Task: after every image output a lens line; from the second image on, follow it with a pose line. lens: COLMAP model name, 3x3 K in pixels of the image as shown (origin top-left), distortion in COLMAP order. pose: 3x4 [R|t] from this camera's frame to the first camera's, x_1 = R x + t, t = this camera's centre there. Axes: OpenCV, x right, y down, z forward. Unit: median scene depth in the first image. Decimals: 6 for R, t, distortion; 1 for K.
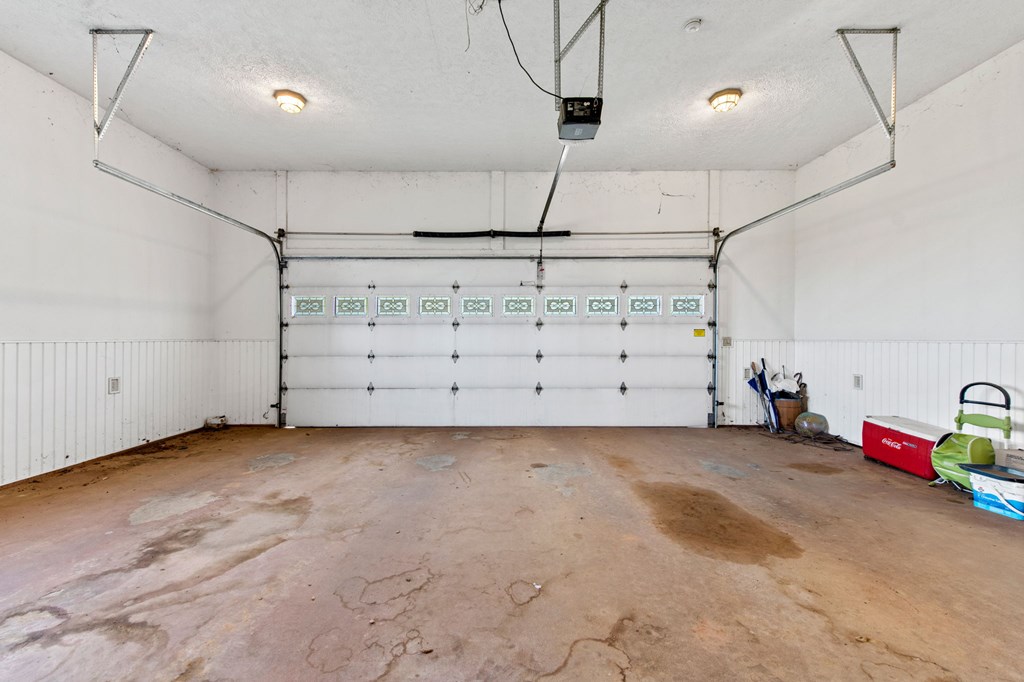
lens RADIAL K [[425.2, 0, 511.5], [0, 425.2, 337.1], [0, 0, 1]] dist [0.007372, -0.001705]
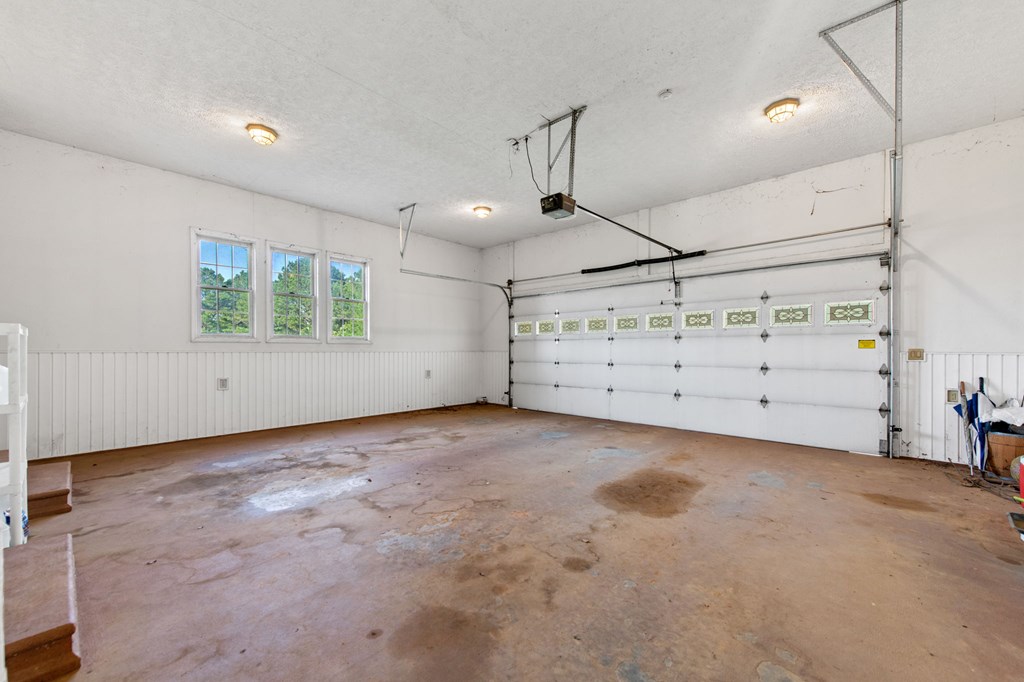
lens RADIAL K [[399.3, 0, 511.7], [0, 399.3, 346.3], [0, 0, 1]] dist [0.009009, -0.000552]
pose [[0.742646, -0.005061, -0.669665, 0.451253], [-0.000584, 0.999966, -0.008205, 0.001464], [0.669683, 0.006484, 0.742618, -0.077545]]
